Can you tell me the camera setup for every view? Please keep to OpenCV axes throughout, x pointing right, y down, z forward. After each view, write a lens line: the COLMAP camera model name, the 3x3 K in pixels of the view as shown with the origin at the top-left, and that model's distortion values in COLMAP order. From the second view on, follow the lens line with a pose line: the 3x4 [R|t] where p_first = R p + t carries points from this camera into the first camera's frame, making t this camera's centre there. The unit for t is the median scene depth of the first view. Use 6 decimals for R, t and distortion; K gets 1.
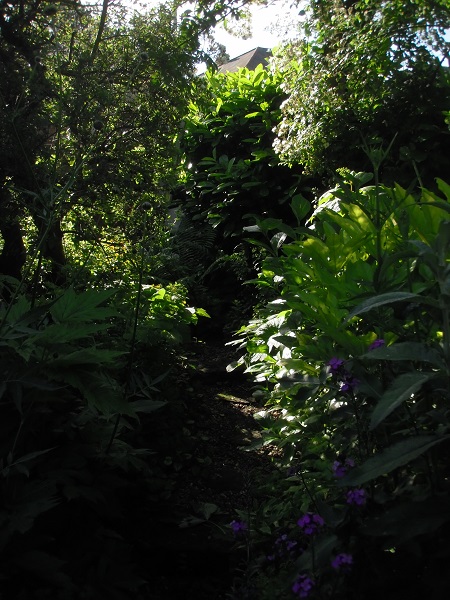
lens RADIAL K [[647.2, 0, 225.9], [0, 647.2, 303.0], [0, 0, 1]] dist [-0.120615, 0.000000]
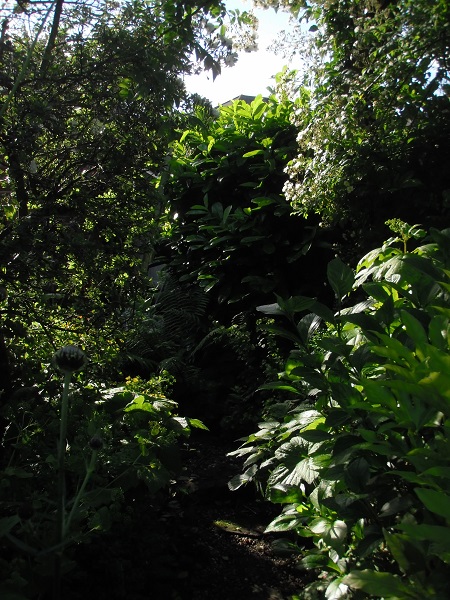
lens RADIAL K [[647.2, 0, 226.0], [0, 647.2, 295.8], [0, 0, 1]] dist [-0.120615, 0.000000]
pose [[0.999637, -0.010368, 0.024852, -0.016433], [0.012408, 0.996438, -0.083411, -0.051136], [-0.023899, 0.083690, 0.996205, 0.224574]]
